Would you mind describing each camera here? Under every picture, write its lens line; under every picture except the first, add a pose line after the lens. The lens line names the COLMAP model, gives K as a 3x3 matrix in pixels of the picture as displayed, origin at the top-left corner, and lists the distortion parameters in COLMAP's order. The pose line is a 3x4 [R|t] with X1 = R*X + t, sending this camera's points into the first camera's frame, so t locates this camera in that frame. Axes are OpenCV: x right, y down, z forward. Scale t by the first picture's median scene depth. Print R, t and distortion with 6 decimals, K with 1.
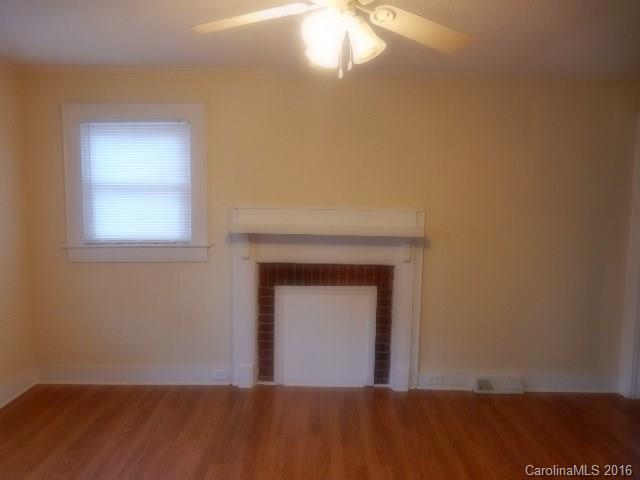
lens RADIAL K [[458.8, 0, 337.5], [0, 458.8, 238.7], [0, 0, 1]] dist [0.005451, 0.002326]
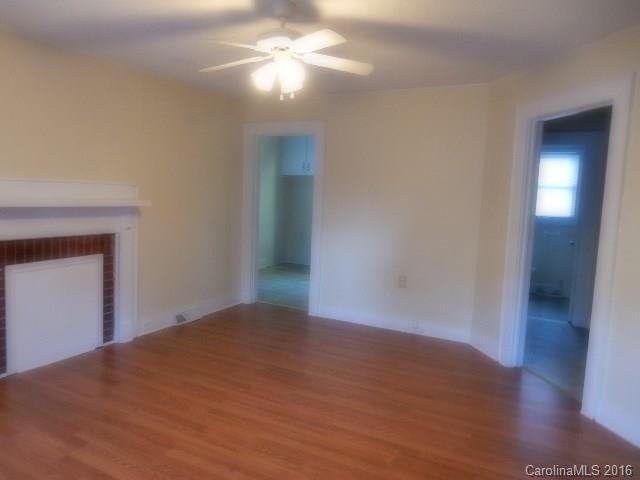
lens RADIAL K [[458.8, 0, 337.5], [0, 458.8, 238.7], [0, 0, 1]] dist [0.005451, 0.002326]
pose [[0.427021, -0.086544, 0.900091, -0.653103], [0.030923, 0.996225, 0.081117, -0.003061], [-0.903713, -0.006805, 0.428085, 0.030913]]
